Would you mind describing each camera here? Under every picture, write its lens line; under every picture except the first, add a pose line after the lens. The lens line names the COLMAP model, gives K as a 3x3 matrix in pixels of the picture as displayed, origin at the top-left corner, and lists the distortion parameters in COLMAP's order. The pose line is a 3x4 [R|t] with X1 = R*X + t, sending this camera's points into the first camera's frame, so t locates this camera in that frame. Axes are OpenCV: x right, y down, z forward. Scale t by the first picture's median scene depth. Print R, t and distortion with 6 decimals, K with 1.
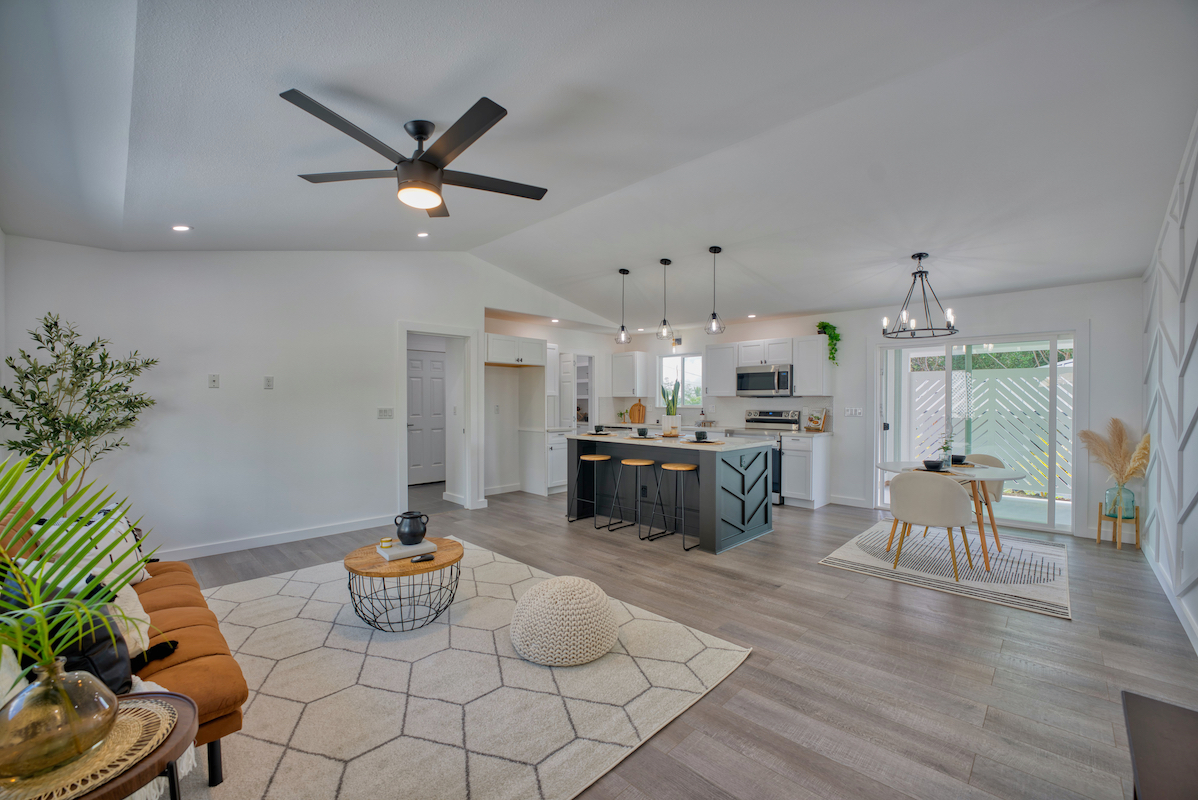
lens RADIAL K [[485.8, 0, 596.2], [0, 485.8, 404.9], [0, 0, 1]] dist [-0.018734, -0.000070]
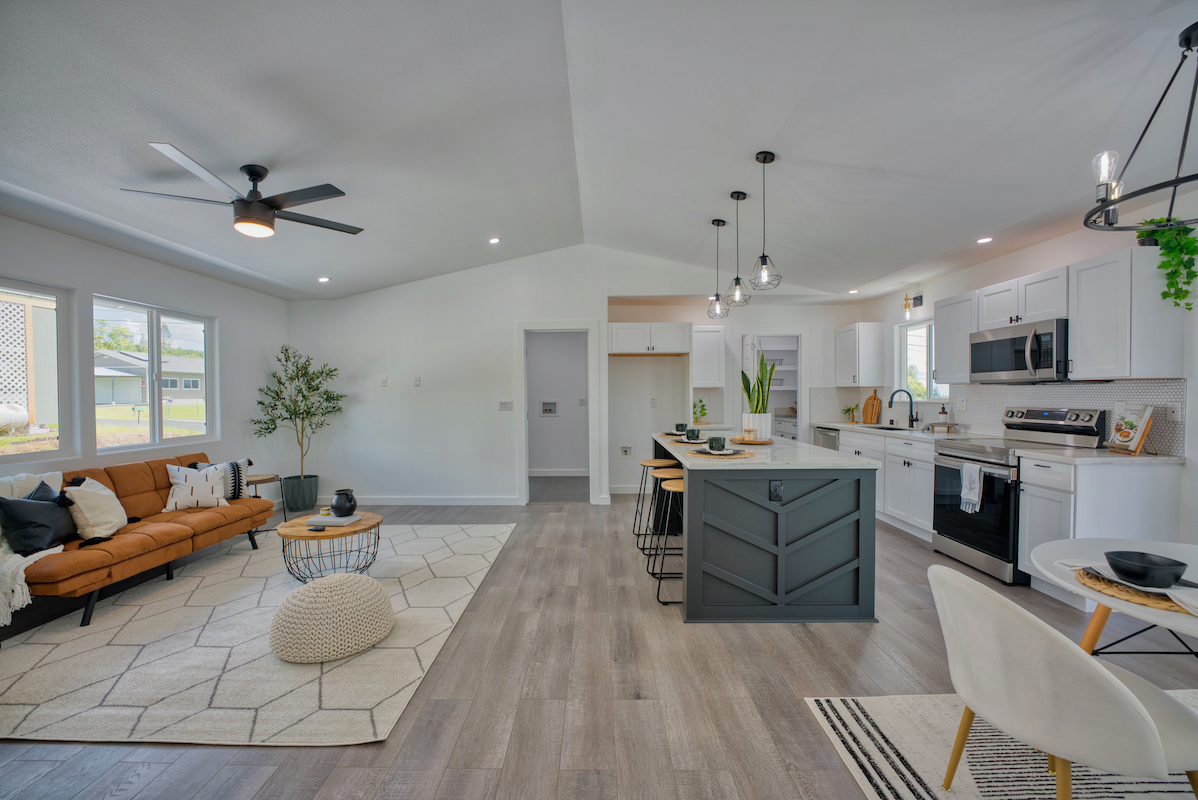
lens RADIAL K [[485.0, 0, 593.7], [0, 485.0, 404.6], [0, 0, 1]] dist [-0.033587, 0.005493]
pose [[0.691521, 0.008994, -0.722300, 0.427882], [0.001350, 0.999905, 0.013744, -0.000367], [0.722355, -0.010479, 0.691443, 0.304939]]
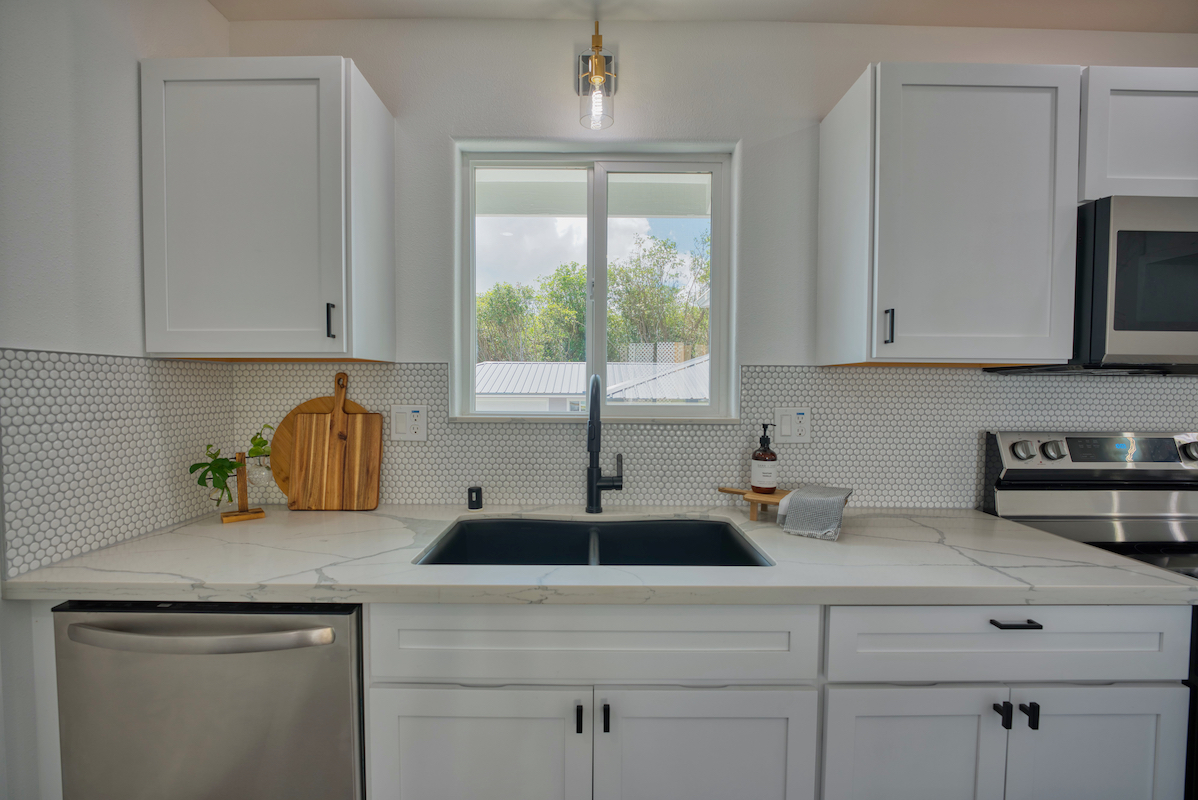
lens RADIAL K [[512.5, 0, 594.4], [0, 512.5, 405.4], [0, 0, 1]] dist [-0.025719, -0.000055]
pose [[0.714234, -0.022144, 0.699557, 0.032977], [-0.000670, 0.999477, 0.032322, -0.008751], [-0.699907, -0.023554, 0.713846, 1.099184]]
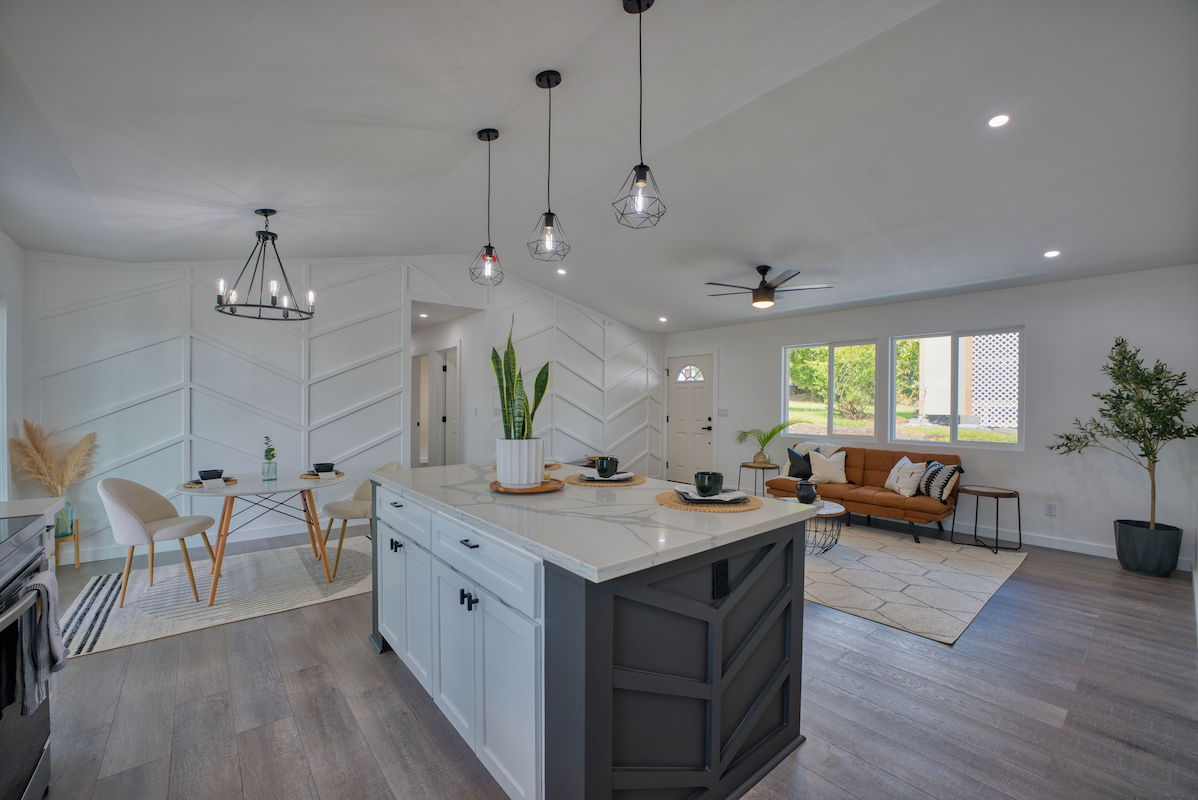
lens RADIAL K [[485.0, 0, 593.7], [0, 485.0, 404.6], [0, 0, 1]] dist [-0.033587, 0.005493]
pose [[-0.994207, -0.008285, 0.107161, 0.046991], [-0.006956, 0.999894, 0.012771, -0.009874], [-0.107255, 0.011952, -0.994160, 1.202254]]
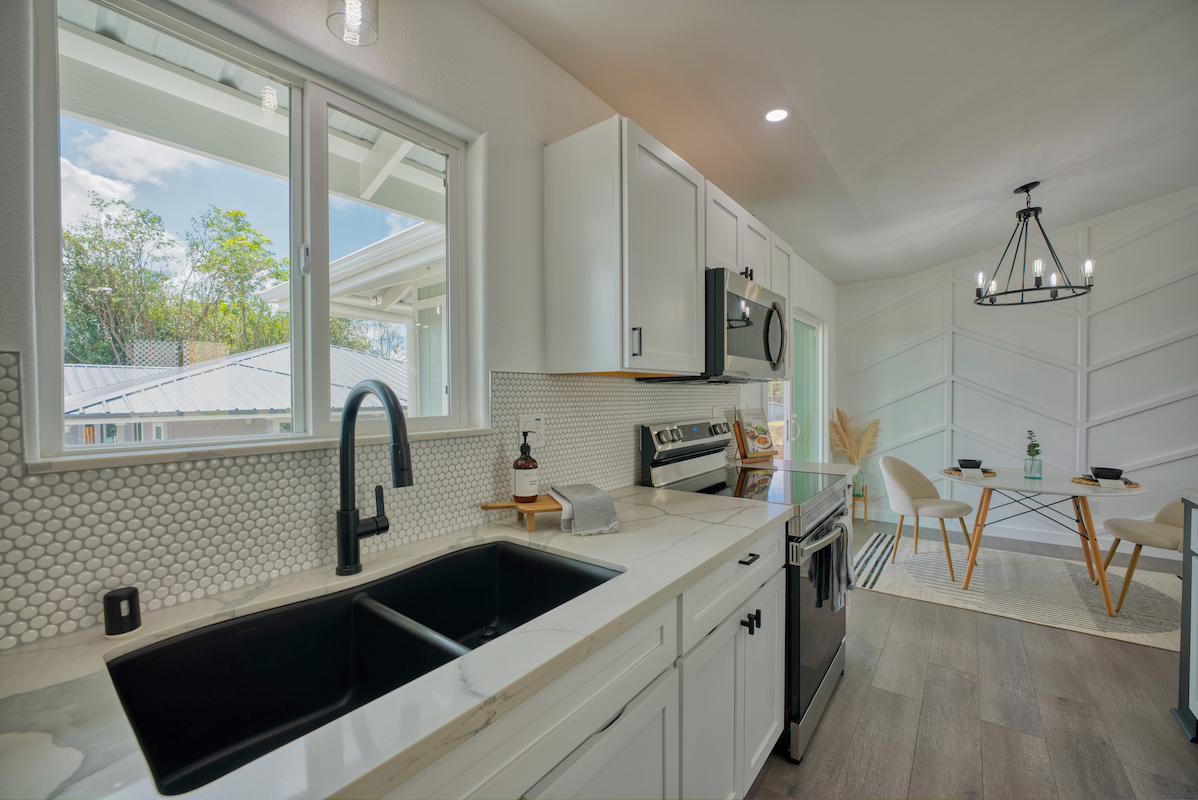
lens RADIAL K [[485.0, 0, 593.7], [0, 485.0, 404.6], [0, 0, 1]] dist [-0.033587, 0.005493]
pose [[-0.110327, -0.022729, 0.993635, 0.032579], [0.013914, 0.999605, 0.024411, -0.009867], [-0.993798, 0.016519, -0.109967, 1.211255]]
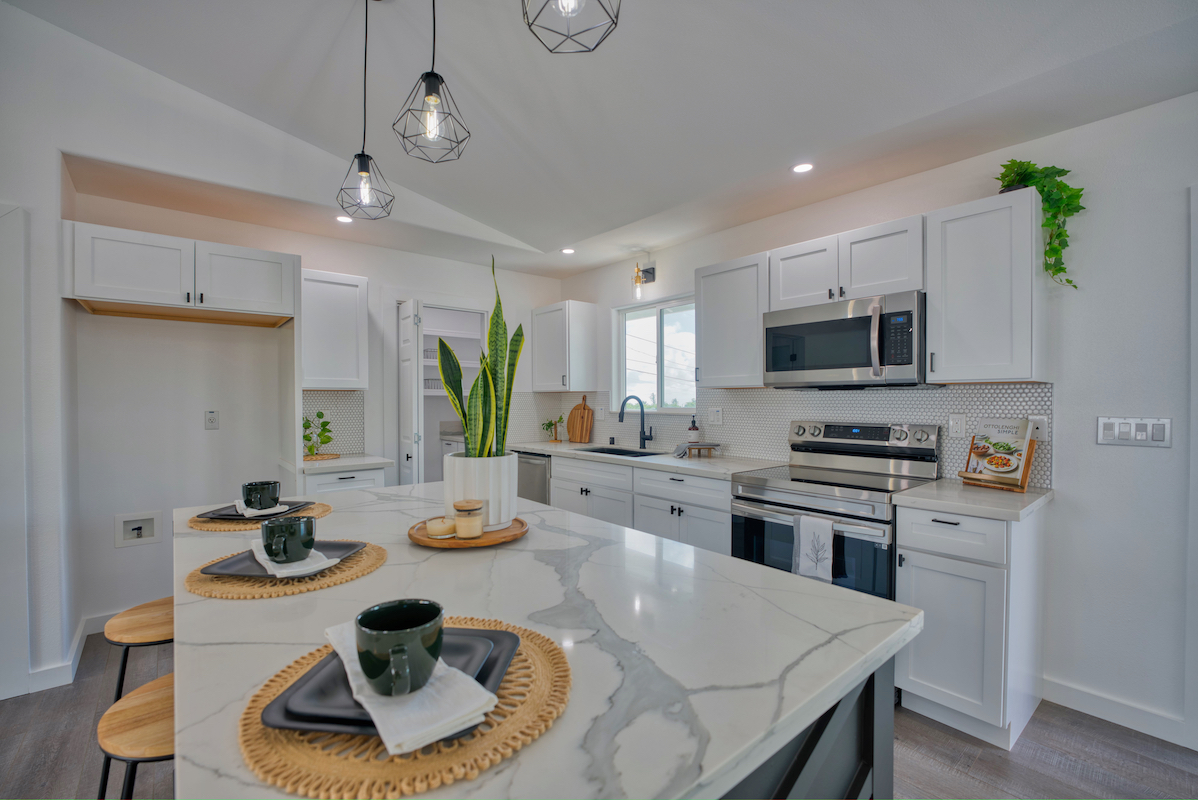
lens RADIAL K [[512.5, 0, 594.4], [0, 512.5, 405.4], [0, 0, 1]] dist [-0.025719, -0.000055]
pose [[0.995188, -0.002518, -0.097955, 0.211681], [0.002841, 0.999991, 0.003157, -0.004642], [0.097946, -0.003420, 0.995186, 0.632349]]
